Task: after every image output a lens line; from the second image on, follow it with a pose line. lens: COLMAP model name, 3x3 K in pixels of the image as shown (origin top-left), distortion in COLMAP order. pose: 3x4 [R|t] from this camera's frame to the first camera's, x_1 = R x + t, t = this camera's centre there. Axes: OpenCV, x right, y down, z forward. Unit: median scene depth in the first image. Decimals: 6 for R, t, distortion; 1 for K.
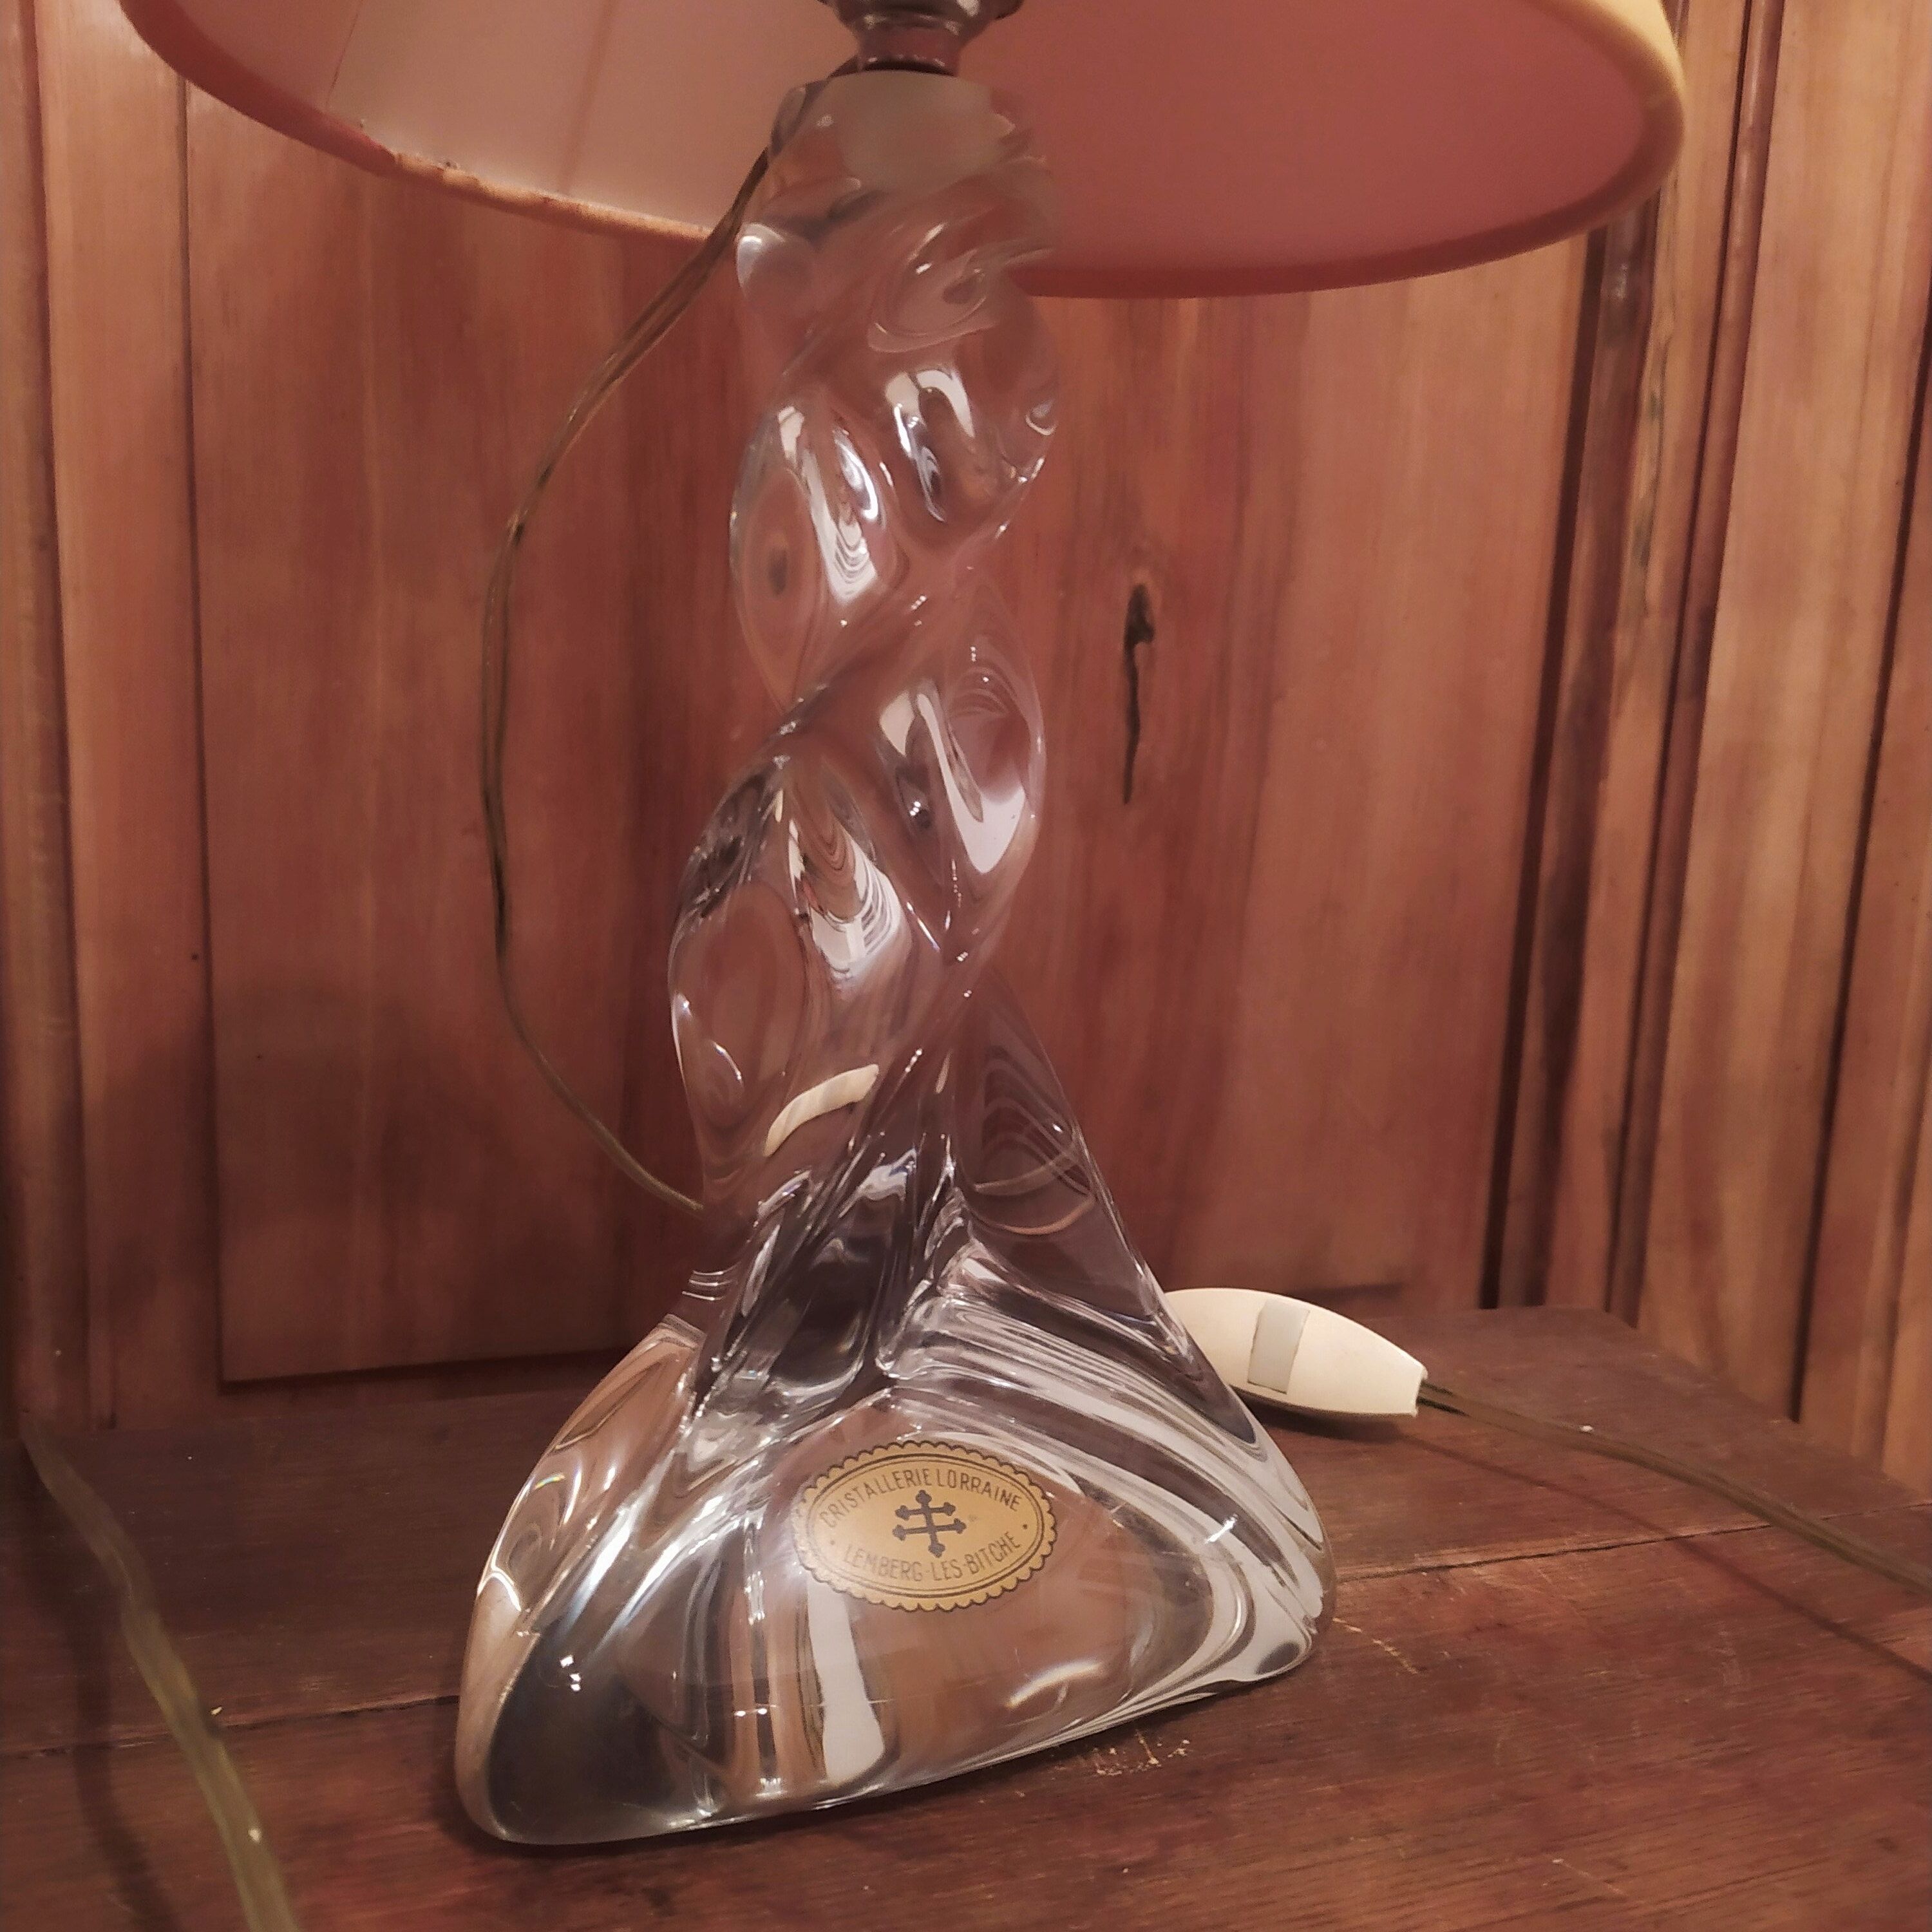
lens RADIAL K [[1814.5, 0, 869.6], [0, 1814.5, 1006.3], [0, 0, 1]] dist [-0.017099, 0.000000]
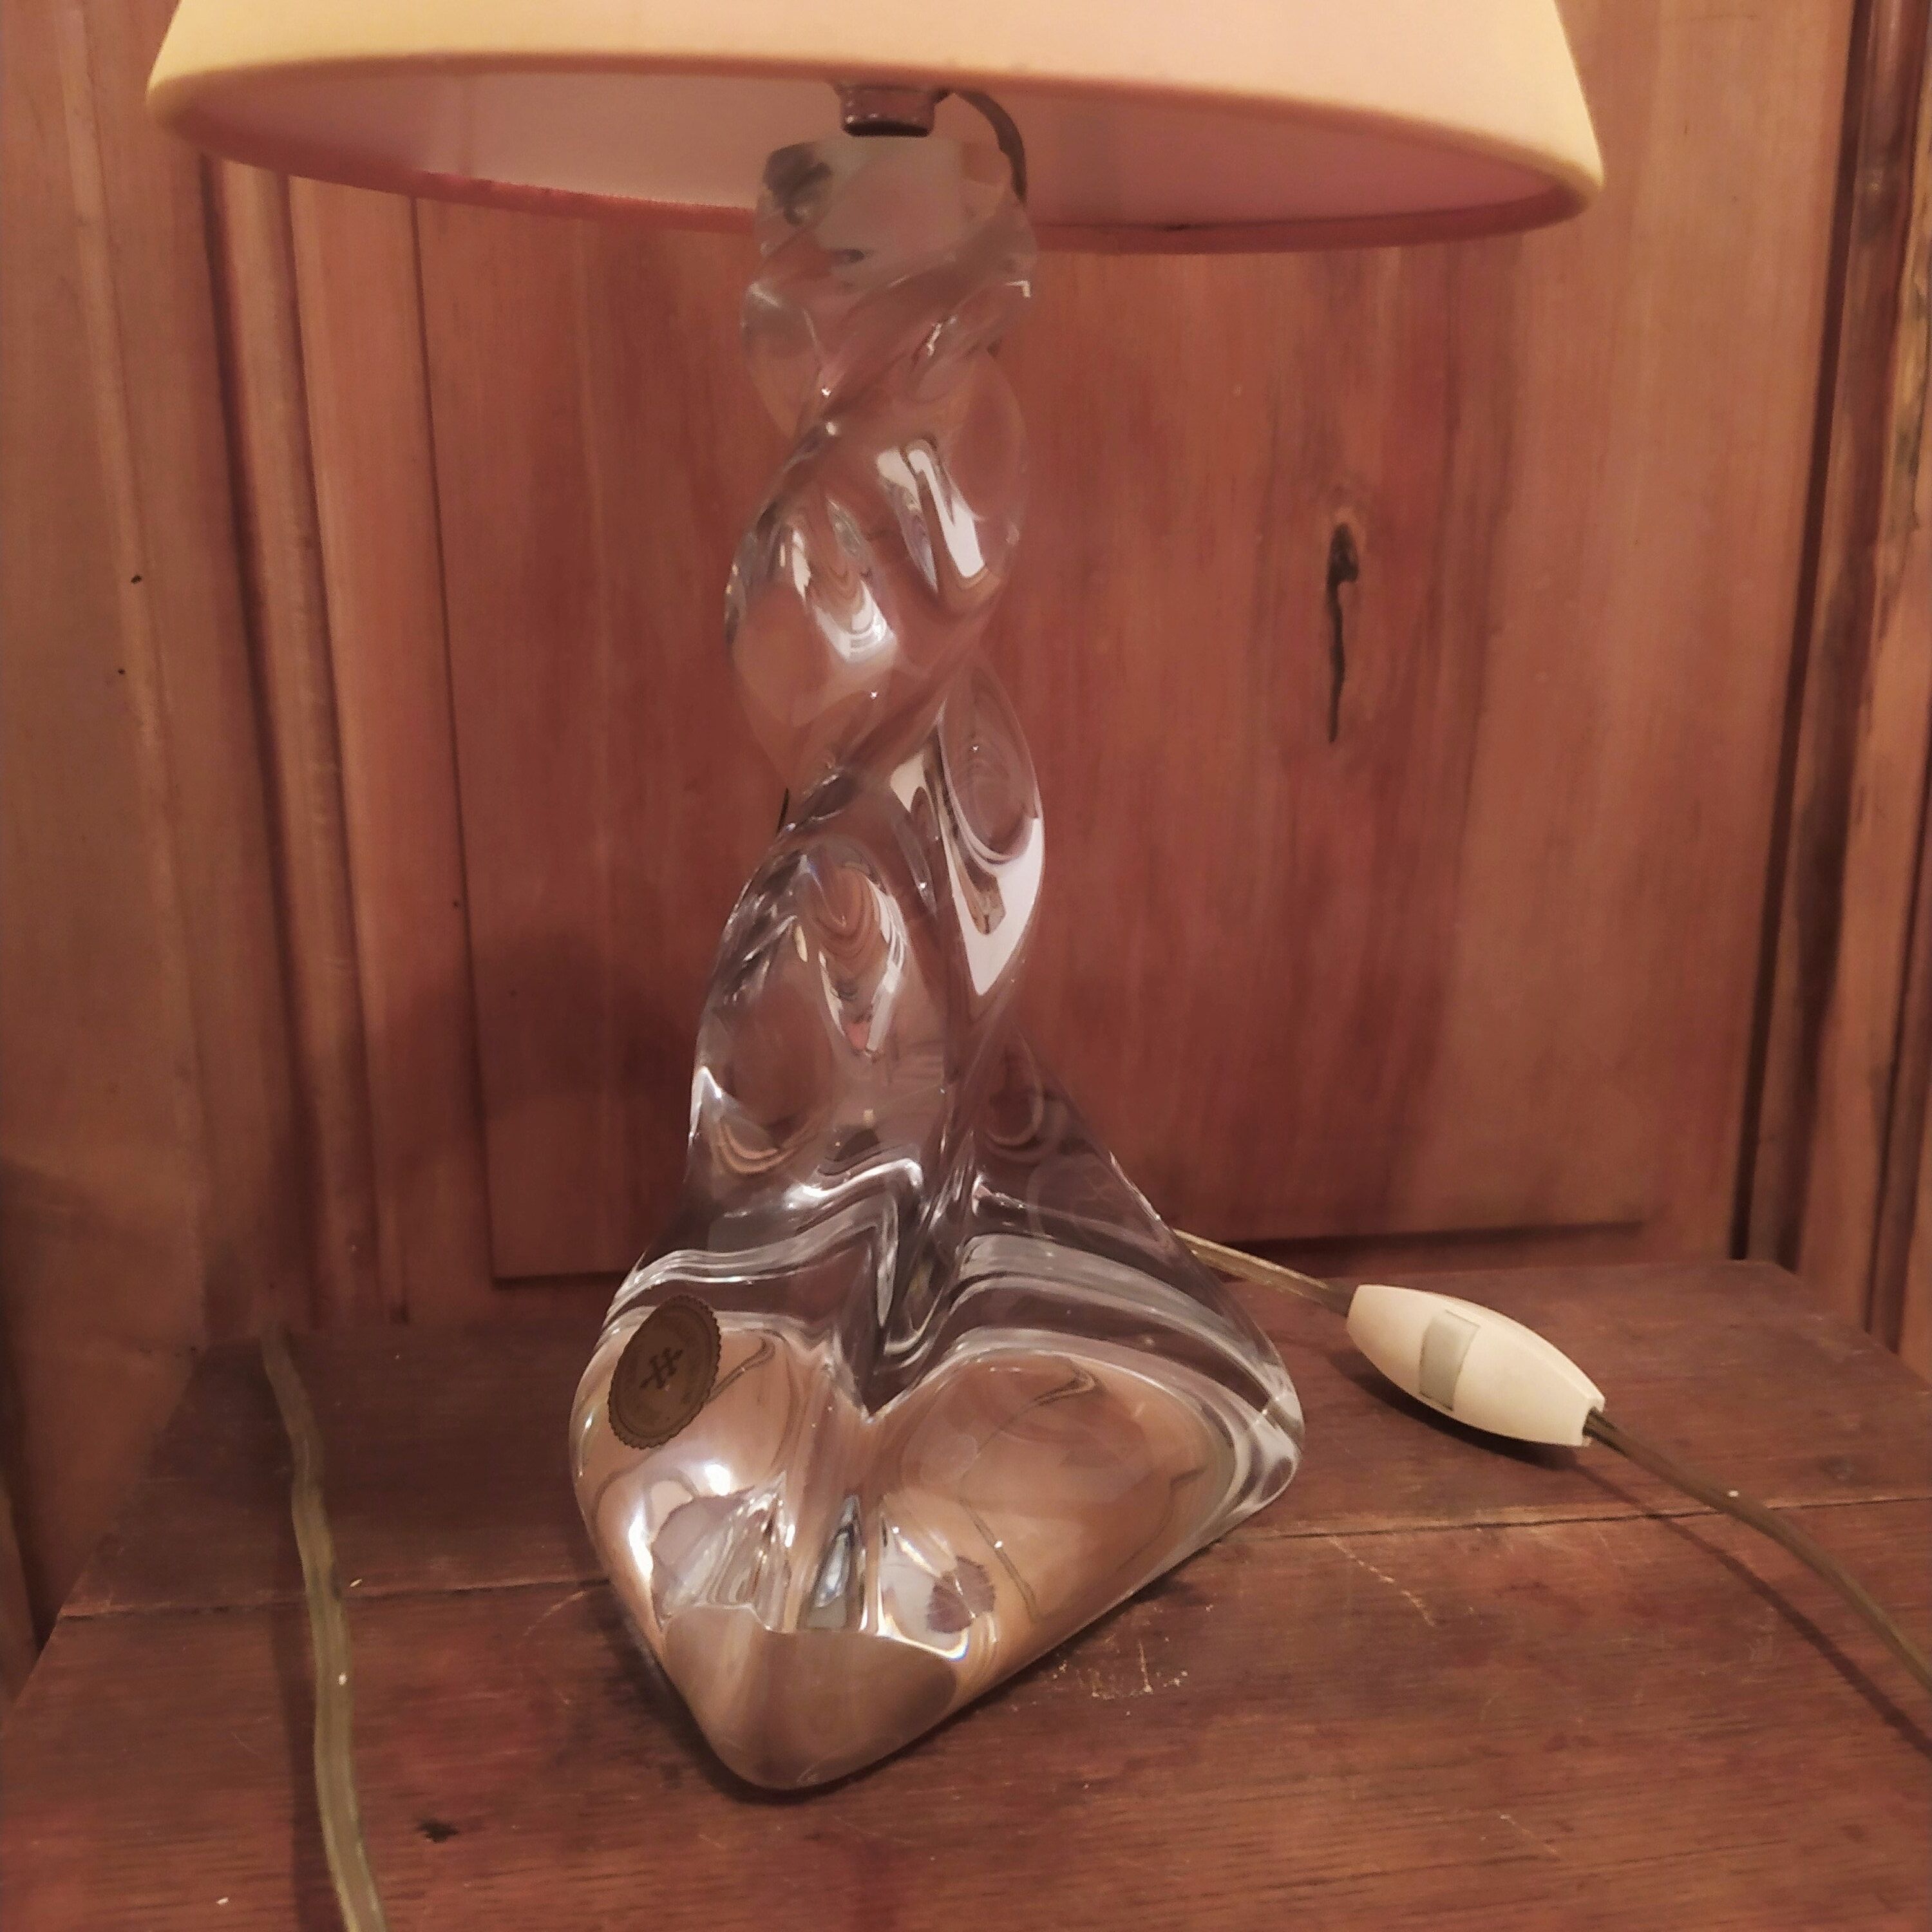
lens RADIAL K [[1814.5, 0, 968.7], [0, 1814.5, 993.2], [0, 0, 1]] dist [-0.017099, 0.000000]
pose [[0.980447, 0.008949, -0.196582, 0.229832], [0.003646, 0.997968, 0.063615, -0.061680], [0.196751, -0.063087, 0.978422, -0.052664]]
